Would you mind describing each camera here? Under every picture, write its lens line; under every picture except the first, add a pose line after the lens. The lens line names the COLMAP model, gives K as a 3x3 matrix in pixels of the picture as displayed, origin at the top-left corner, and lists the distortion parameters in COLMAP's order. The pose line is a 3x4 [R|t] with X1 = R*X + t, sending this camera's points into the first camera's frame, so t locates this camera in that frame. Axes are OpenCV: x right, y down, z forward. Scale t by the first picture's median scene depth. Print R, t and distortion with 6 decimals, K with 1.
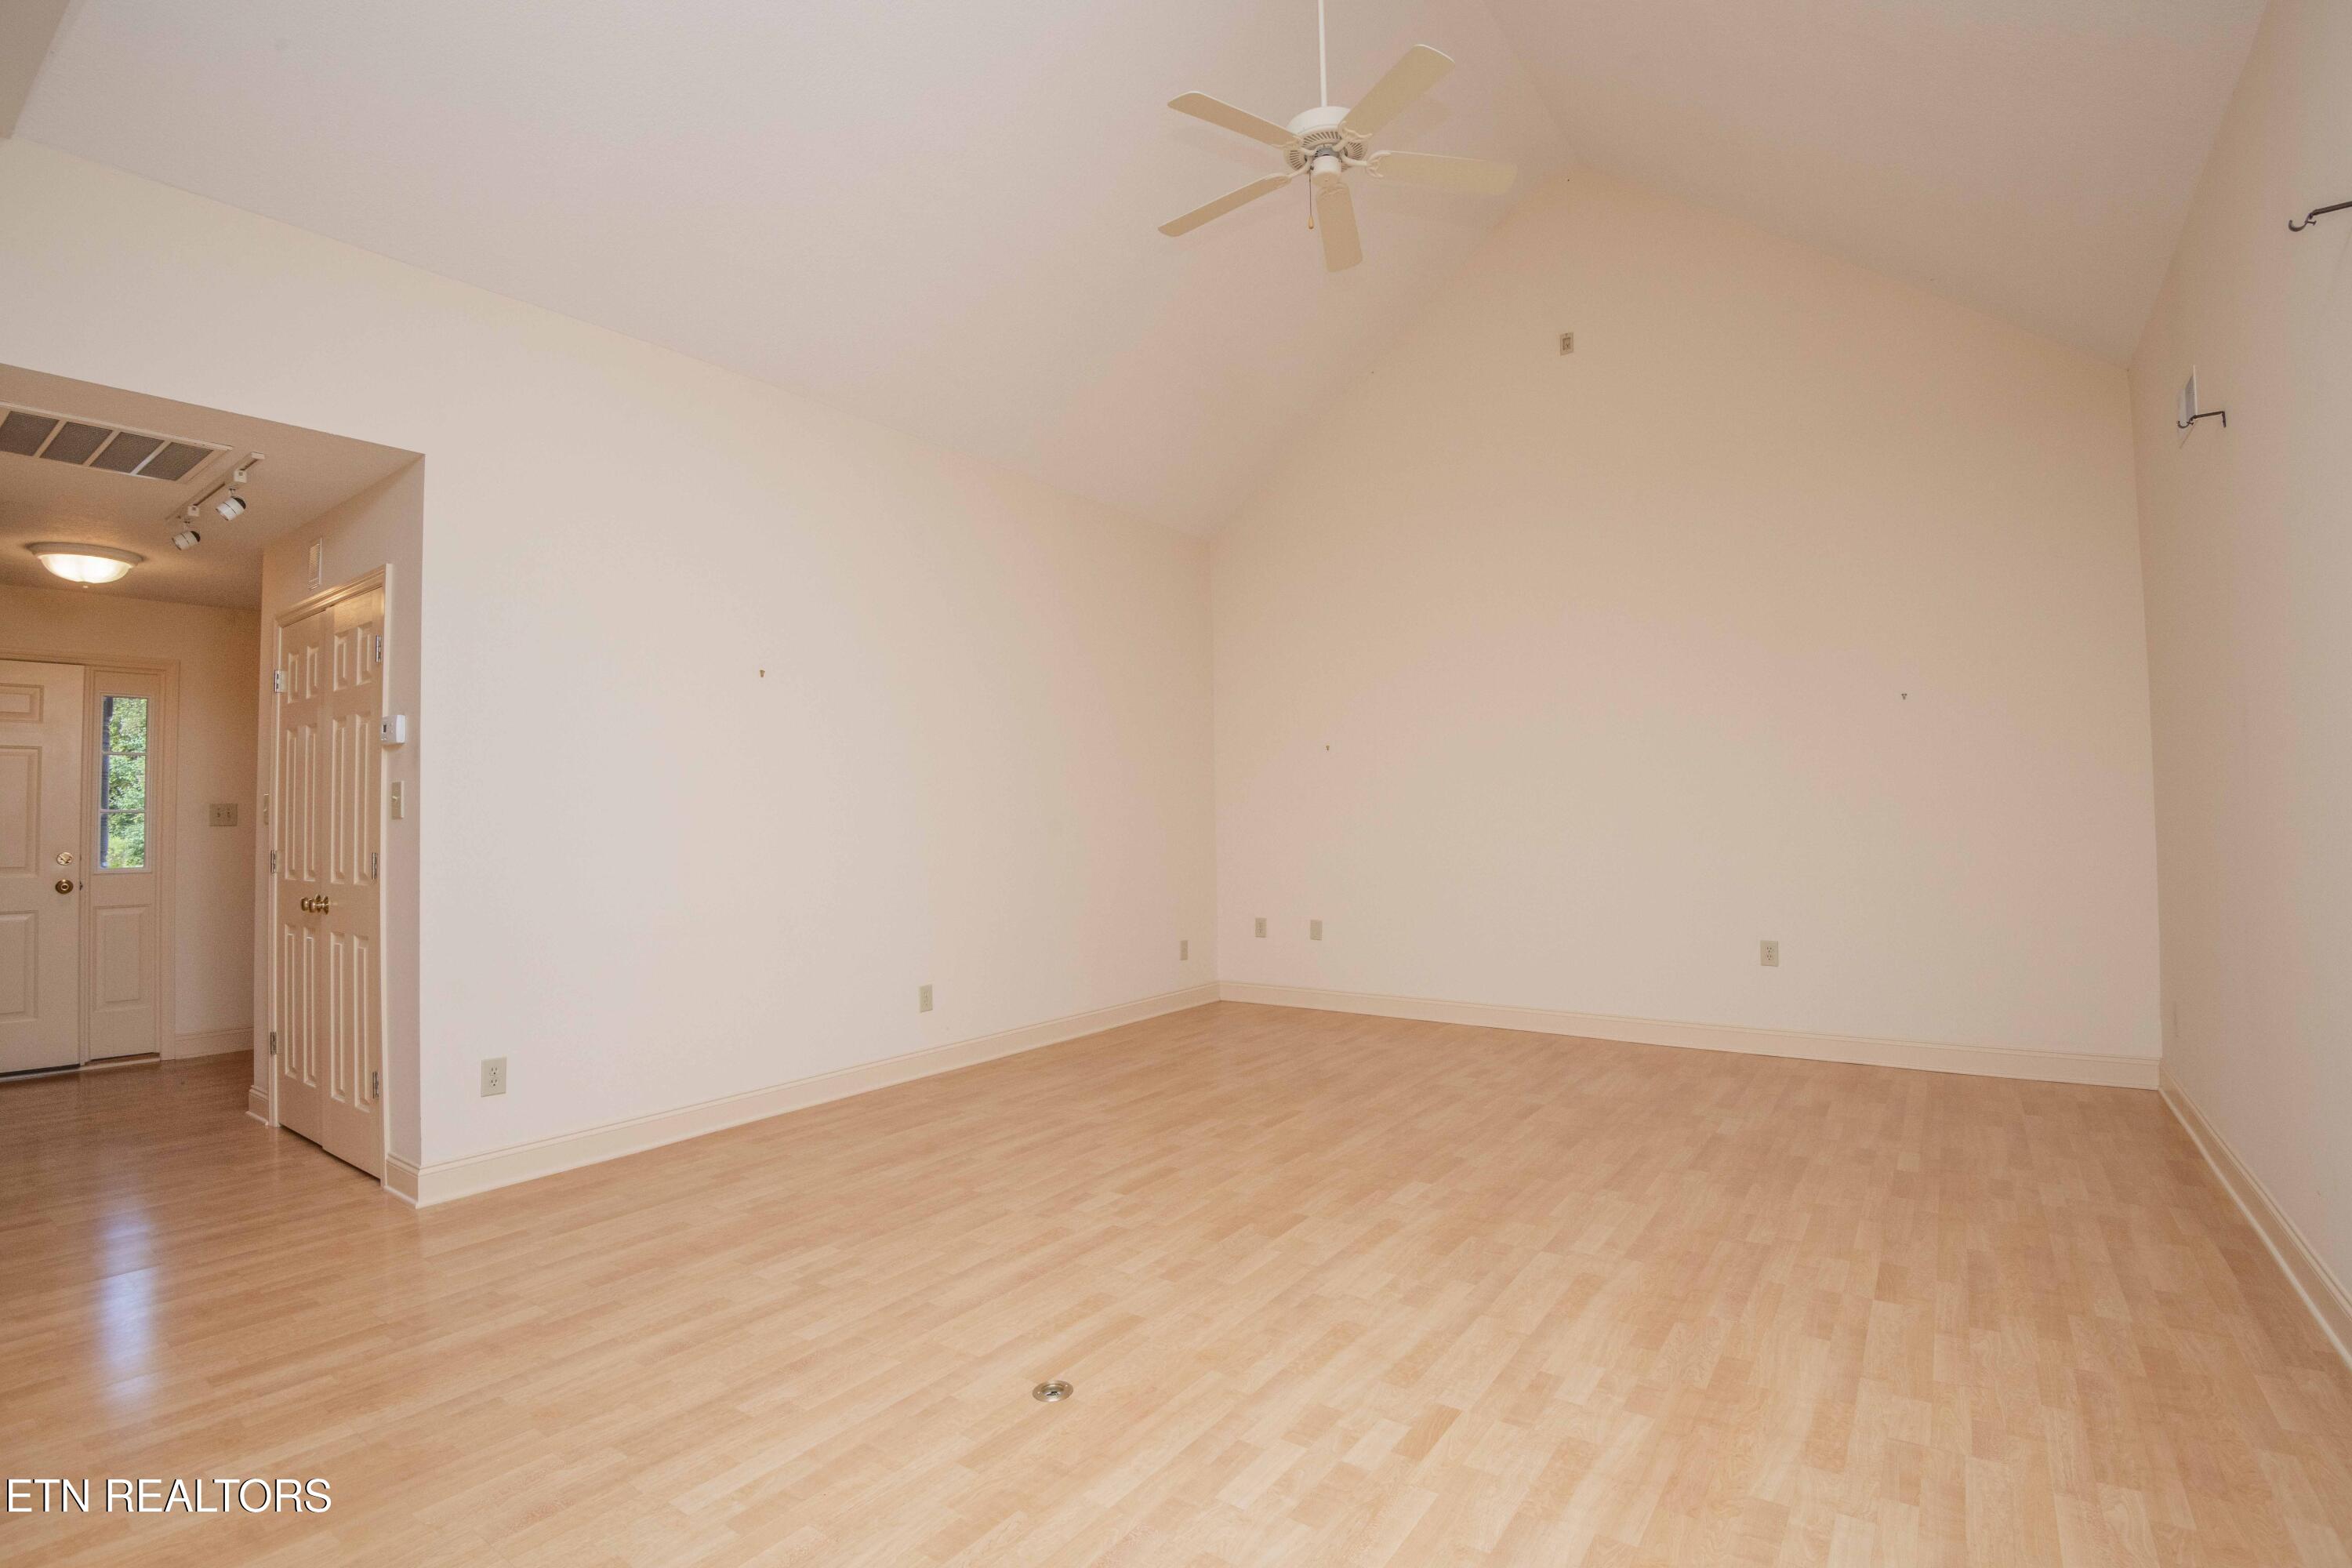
lens RADIAL K [[1104.4, 0, 1176.0], [0, 1104.4, 784.0], [0, 0, 1]] dist [0.000566, 0.000179]
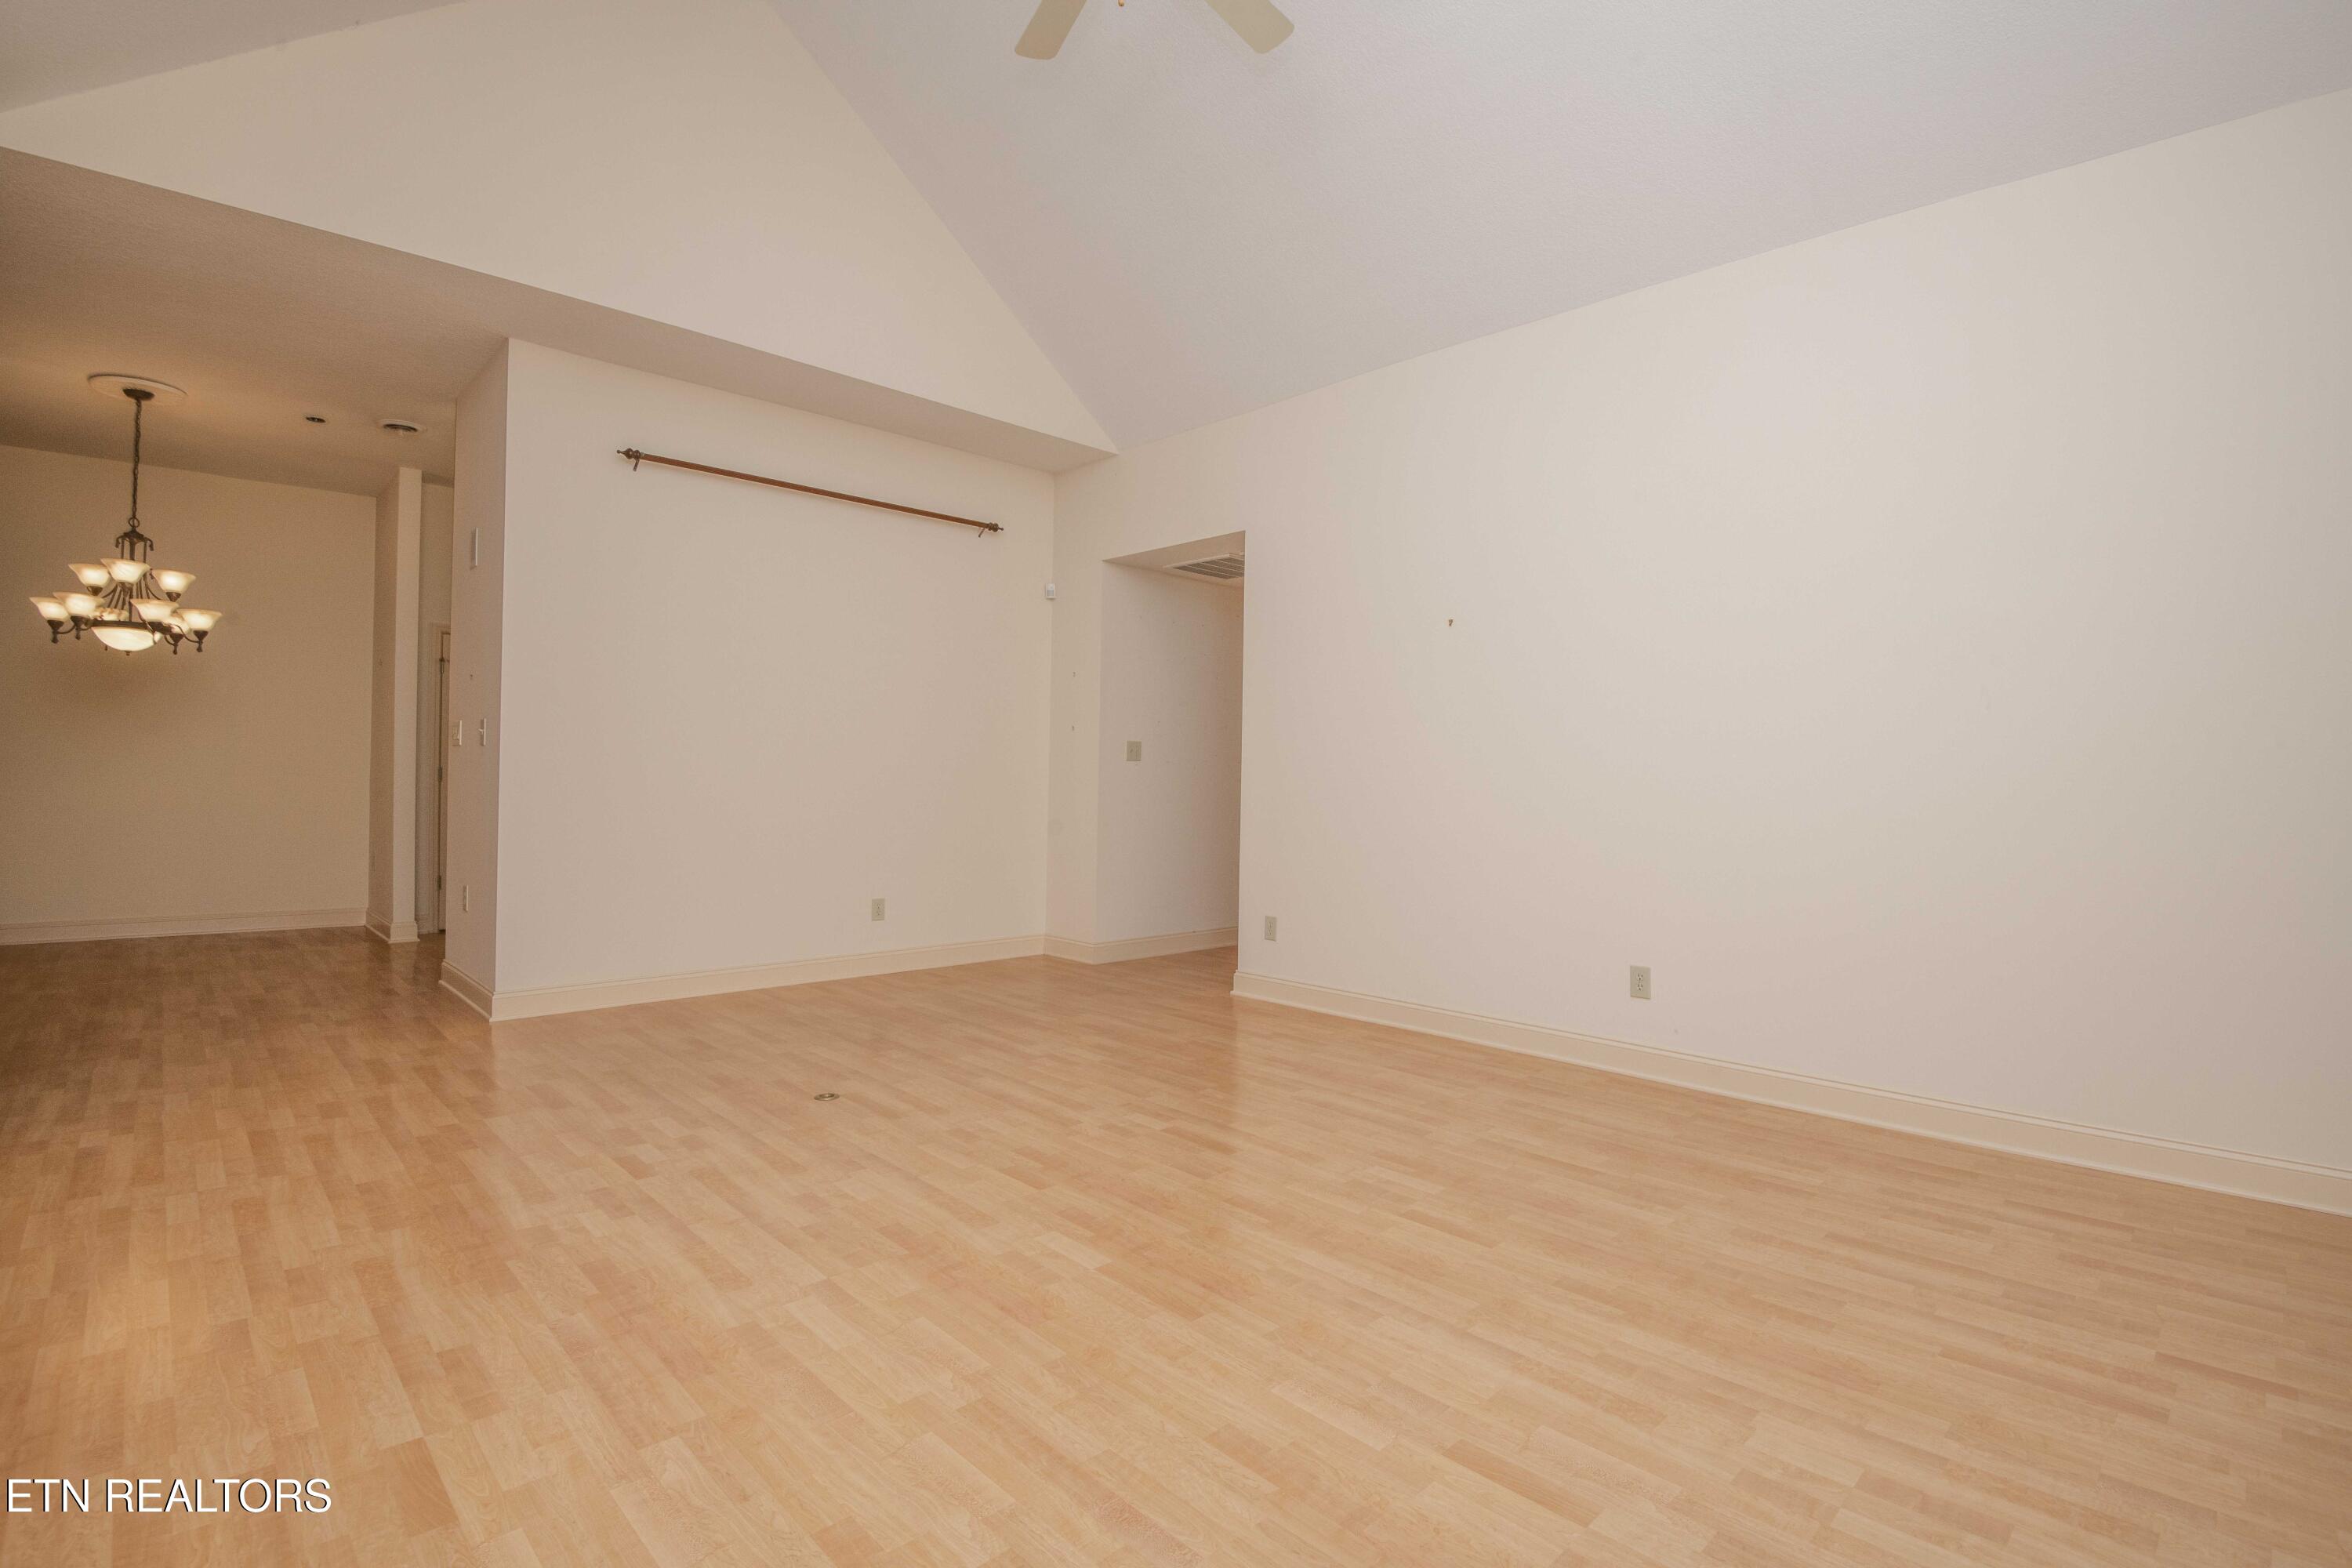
lens RADIAL K [[1078.1, 0, 1176.0], [0, 1078.1, 784.0], [0, 0, 1]] dist [-0.001769, -0.004161]
pose [[-0.188573, 0.014831, -0.981947, 0.984883], [0.020762, 0.999723, 0.011112, 0.054178], [0.981840, -0.018292, -0.188828, 1.316610]]
